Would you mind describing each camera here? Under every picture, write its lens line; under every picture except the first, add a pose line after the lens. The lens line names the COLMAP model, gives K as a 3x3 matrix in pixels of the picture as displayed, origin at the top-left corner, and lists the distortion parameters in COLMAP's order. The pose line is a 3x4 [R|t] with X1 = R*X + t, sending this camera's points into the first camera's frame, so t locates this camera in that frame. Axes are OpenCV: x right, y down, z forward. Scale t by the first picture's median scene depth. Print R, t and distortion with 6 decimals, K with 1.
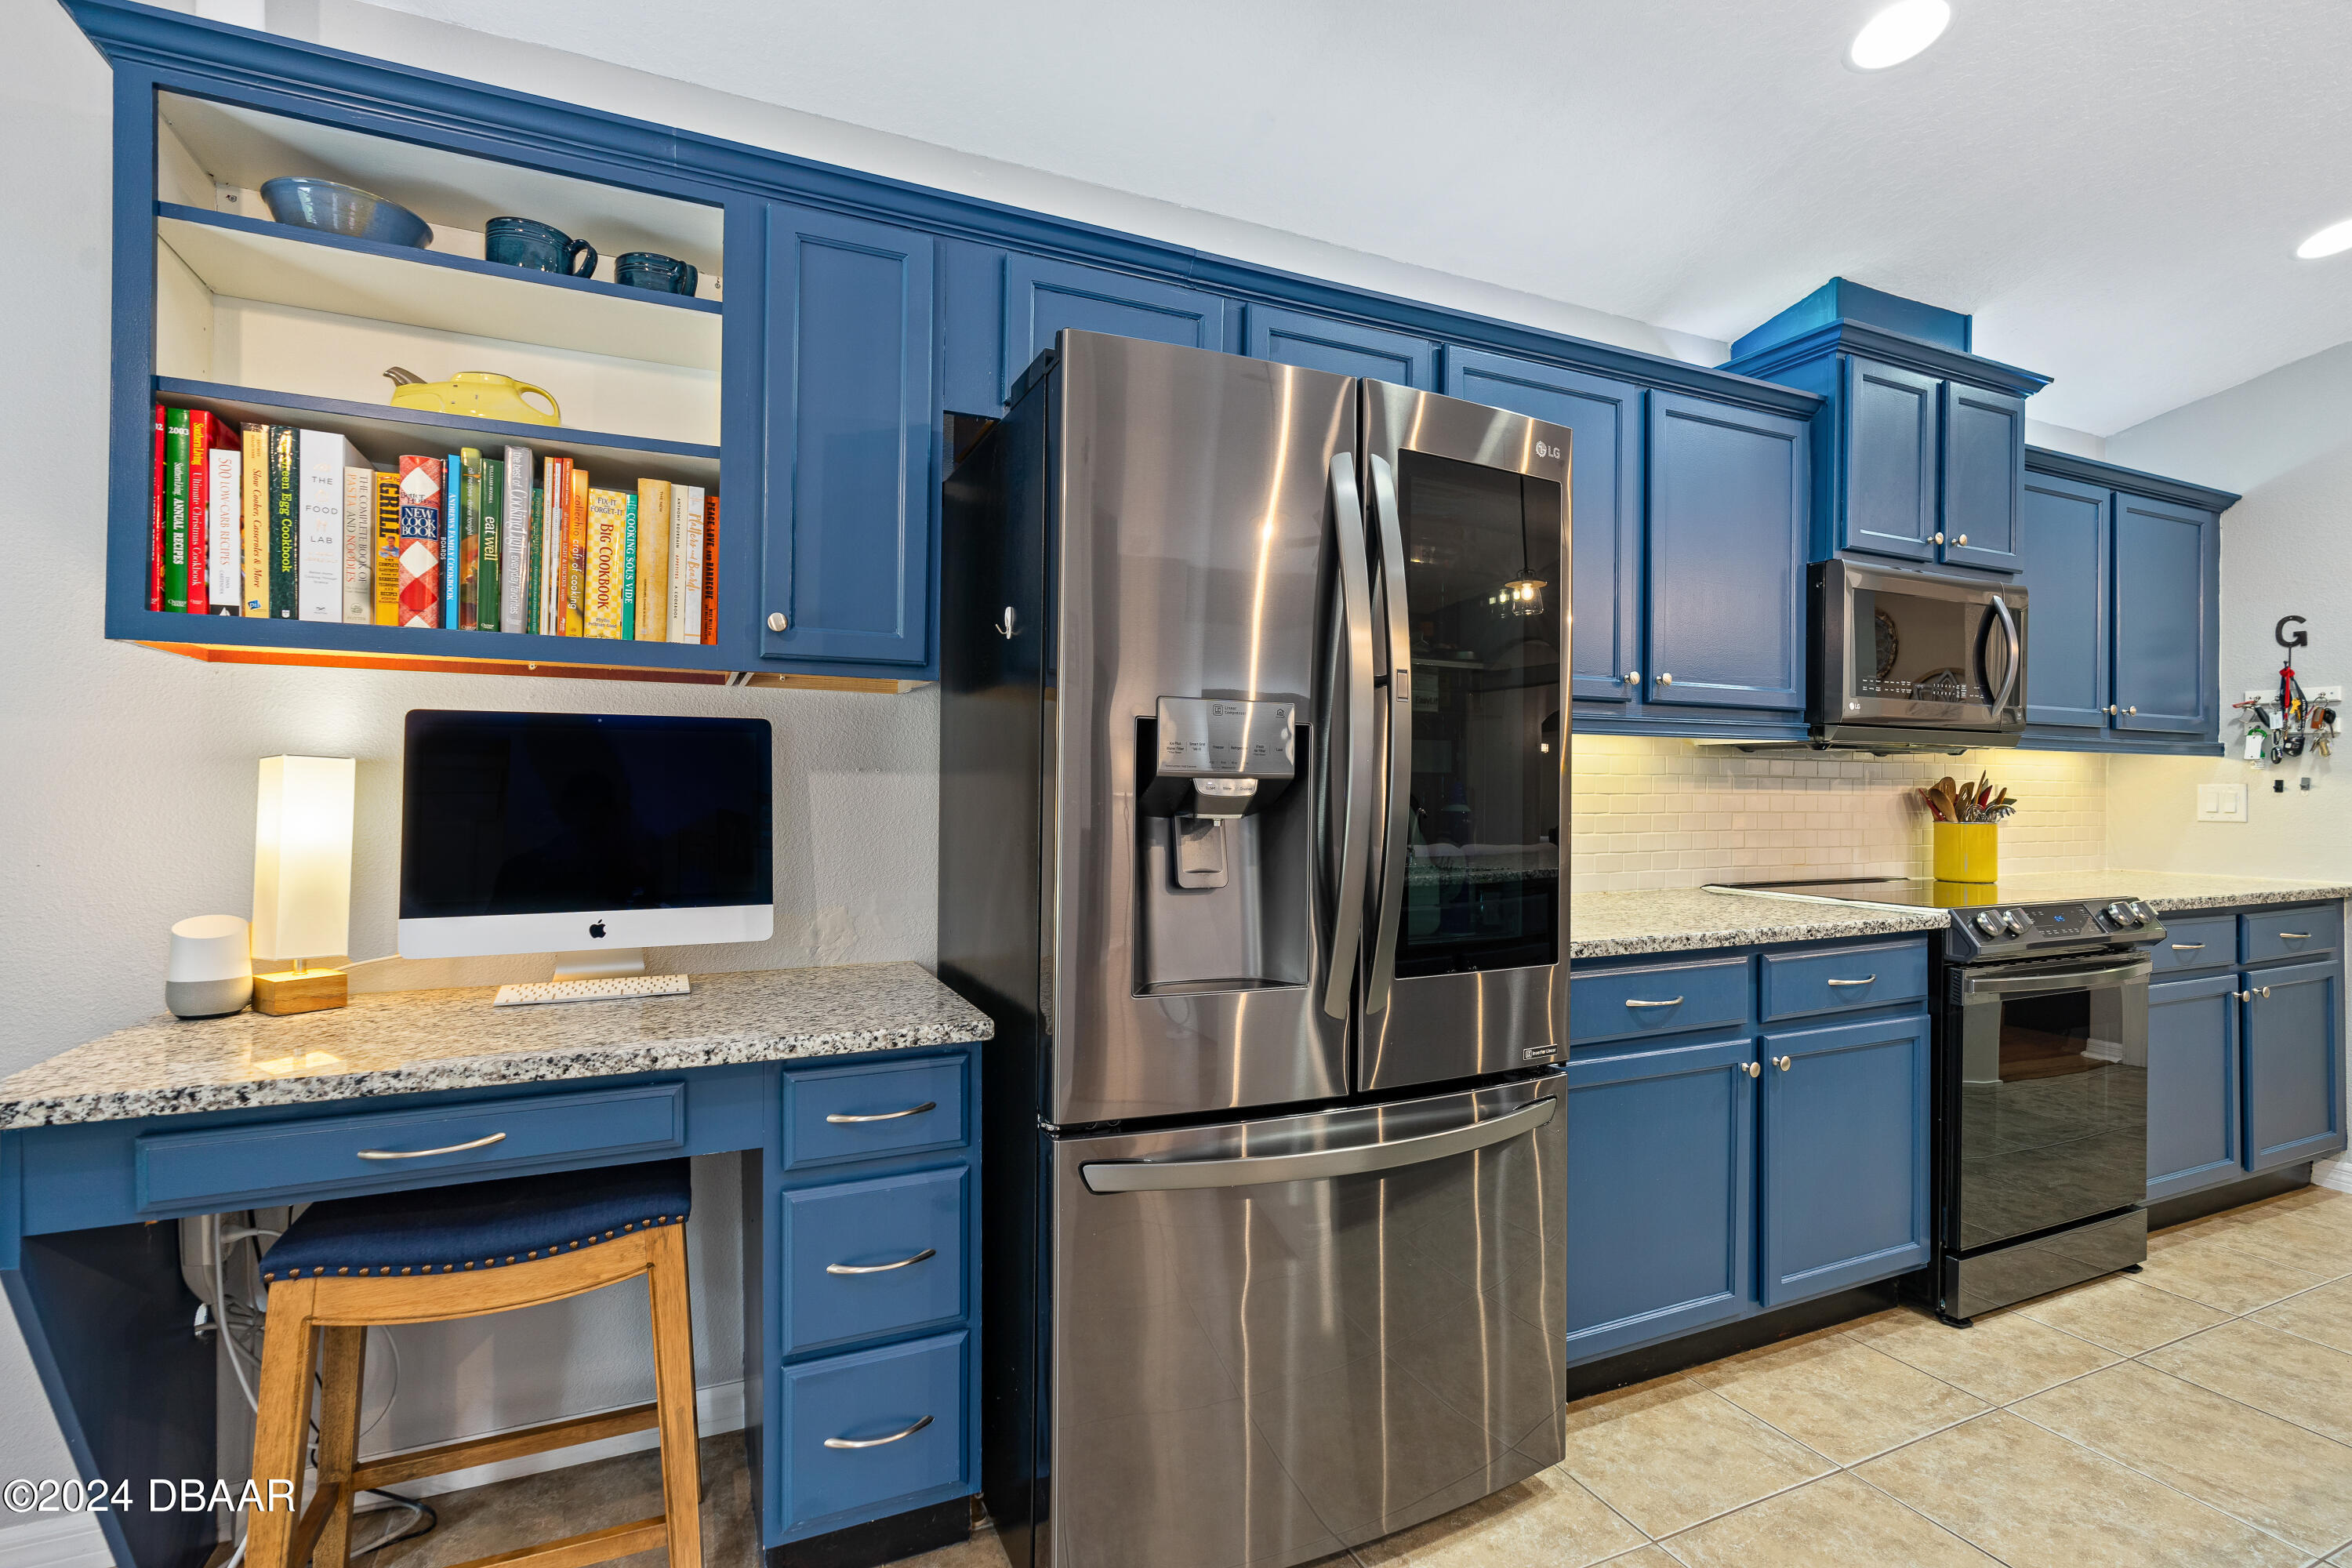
lens RADIAL K [[1078.9, 0, 1166.7], [0, 1078.9, 783.7], [0, 0, 1]] dist [-0.010325, 0.000148]
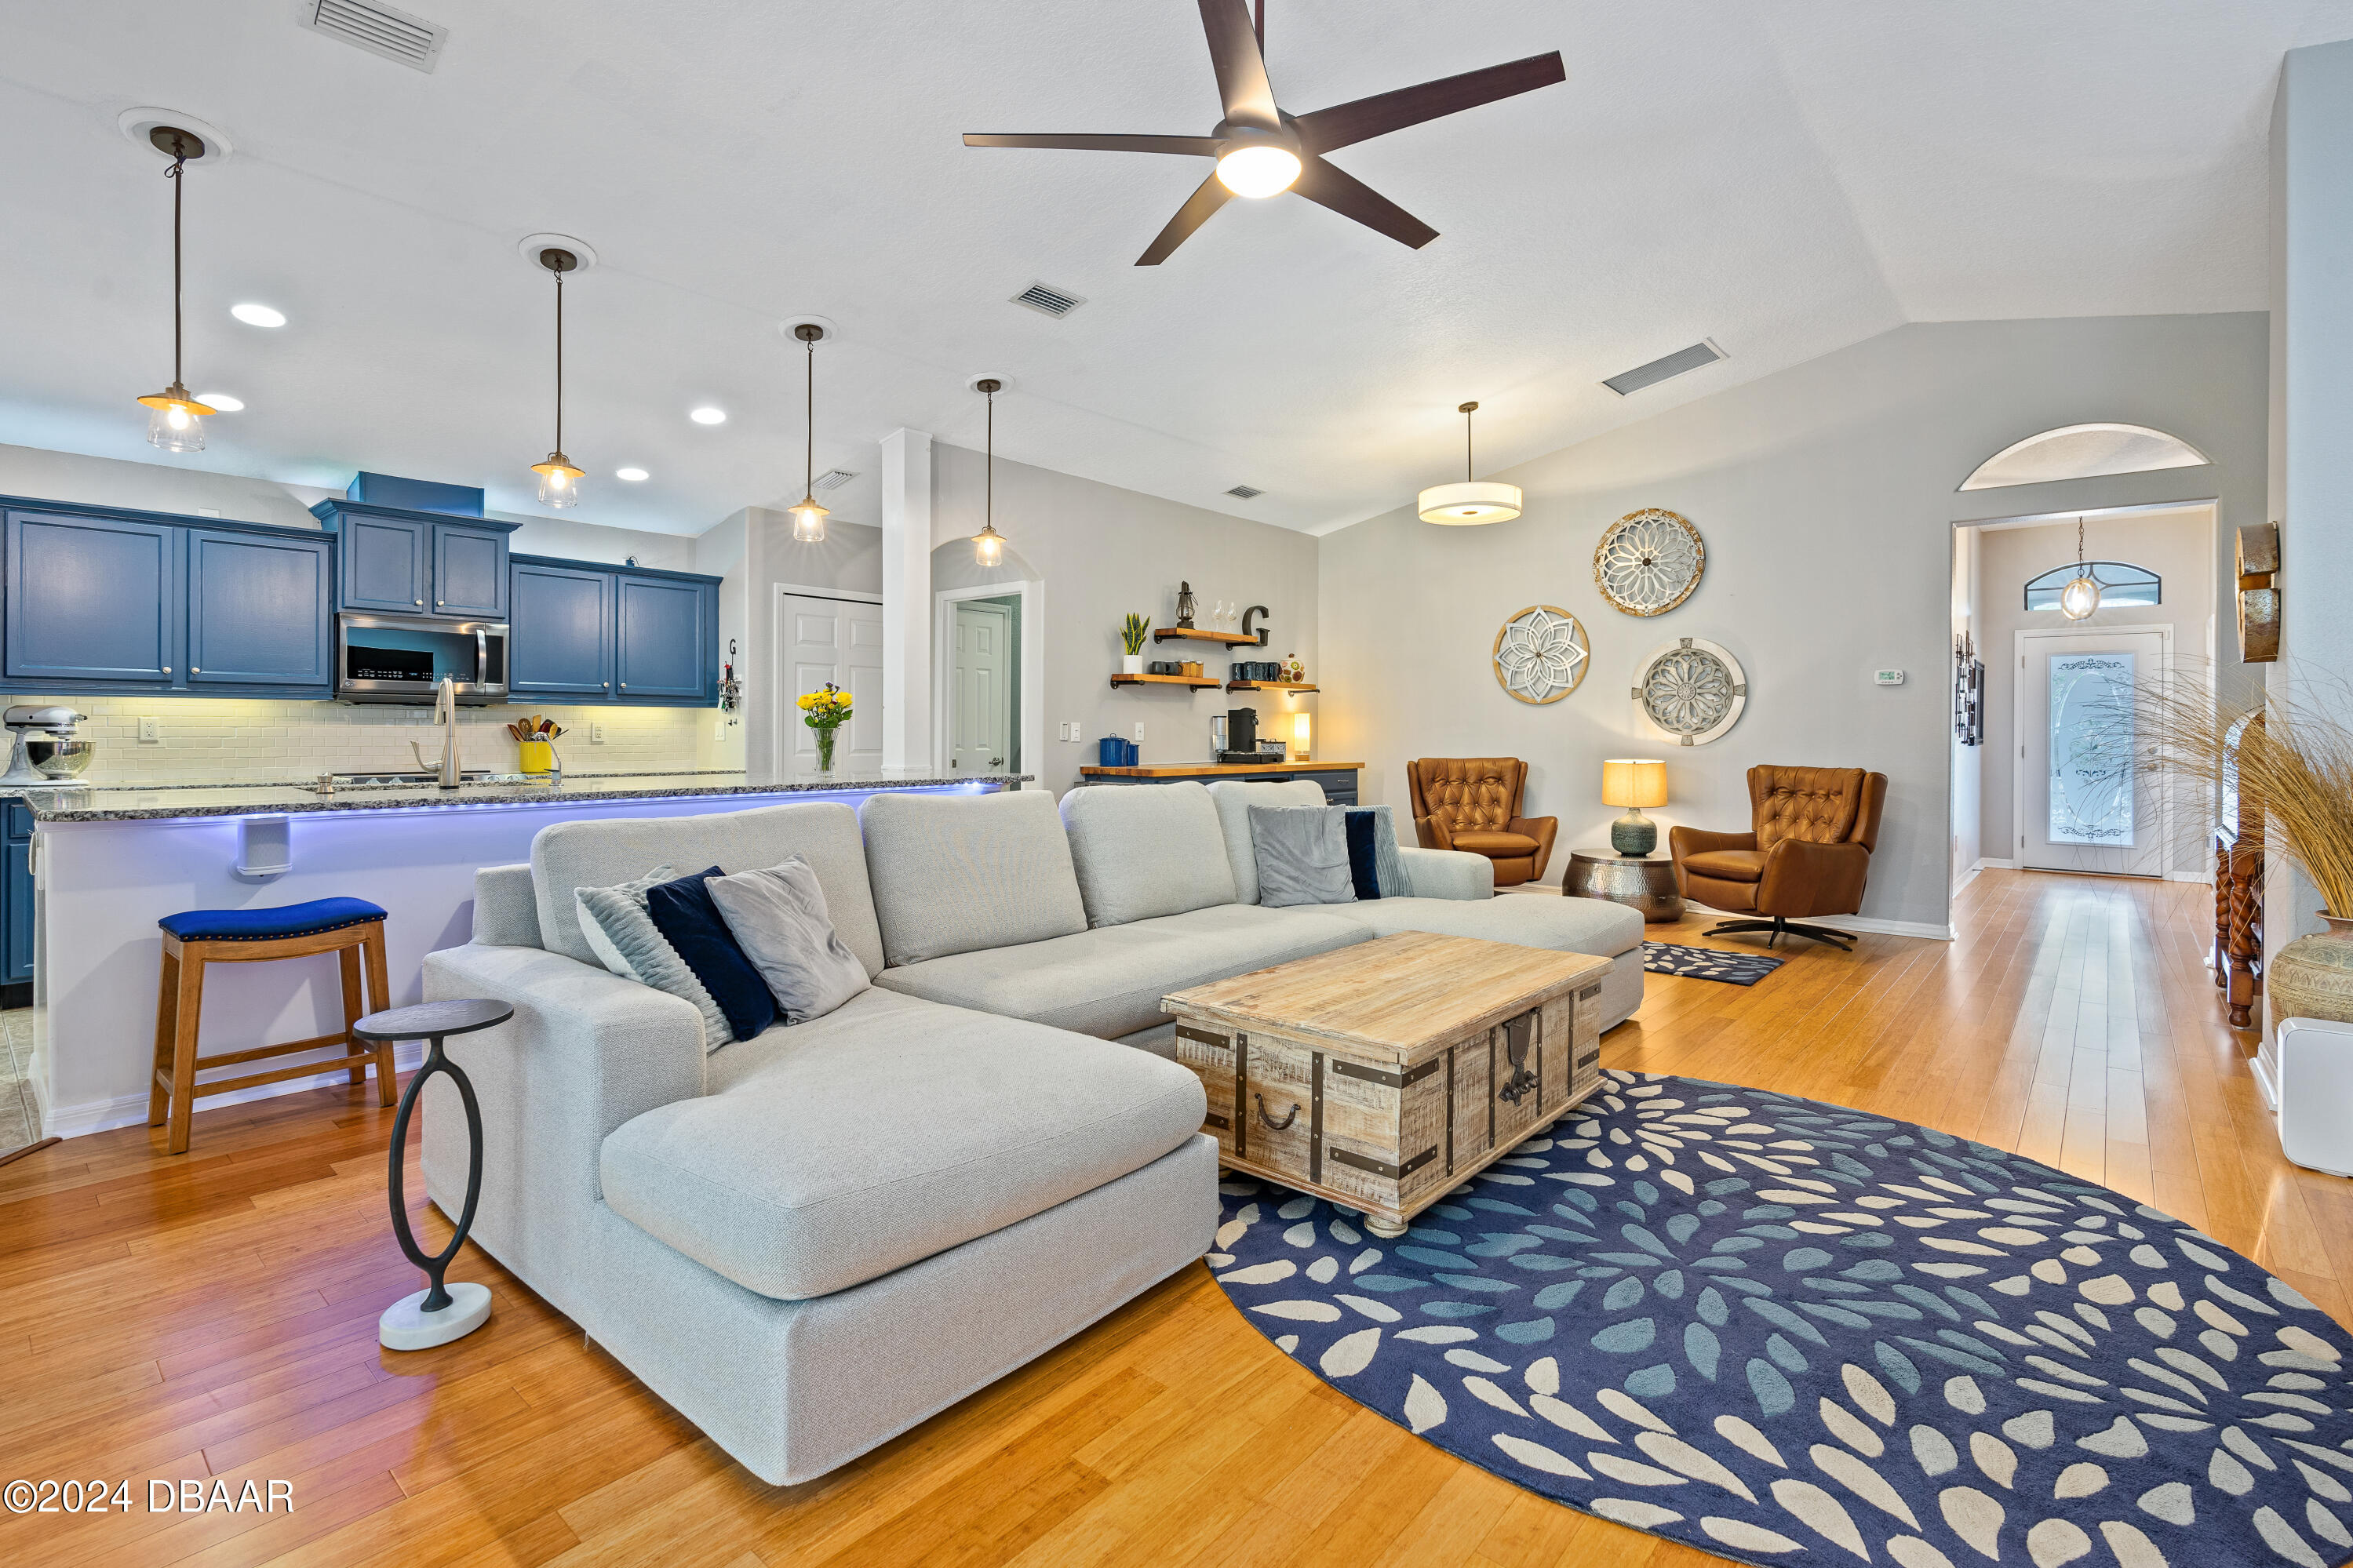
lens RADIAL K [[1061.7, 0, 1161.7], [0, 1061.7, 735.2], [0, 0, 1]] dist [-0.004819, 0.001439]
pose [[0.911181, -0.007553, 0.411938, 1.931917], [0.003505, 0.999938, 0.010583, 0.015844], [-0.411992, -0.008199, 0.911151, -2.388706]]
